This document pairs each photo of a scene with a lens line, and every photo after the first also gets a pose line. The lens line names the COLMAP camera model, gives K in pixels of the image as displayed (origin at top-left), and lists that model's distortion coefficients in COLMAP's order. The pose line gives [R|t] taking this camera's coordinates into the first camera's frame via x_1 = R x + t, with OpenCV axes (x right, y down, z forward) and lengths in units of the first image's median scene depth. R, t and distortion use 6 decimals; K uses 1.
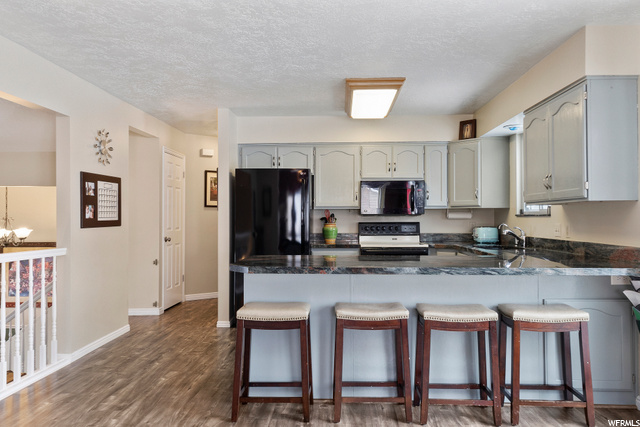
lens RADIAL K [[511.9, 0, 319.6], [0, 511.9, 214.1], [0, 0, 1]] dist [0.025207, 0.000249]
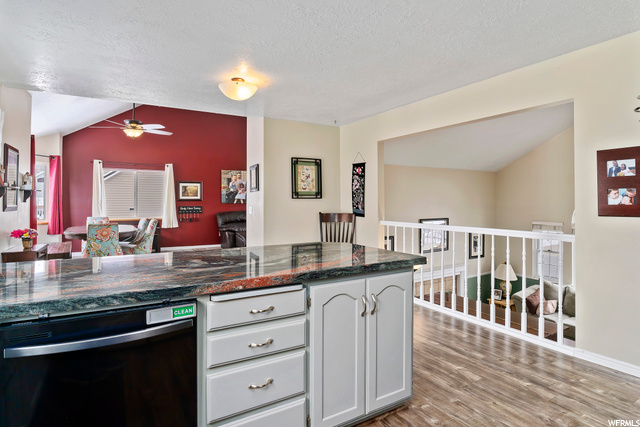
lens RADIAL K [[331.5, 0, 319.7], [0, 331.5, 207.8], [0, 0, 1]] dist [-0.006194, 0.002112]
pose [[-0.826450, 0.015001, -0.562810, 0.186514], [0.008699, 0.999866, 0.013878, 0.001199], [0.562942, 0.006573, -0.826470, 0.943494]]
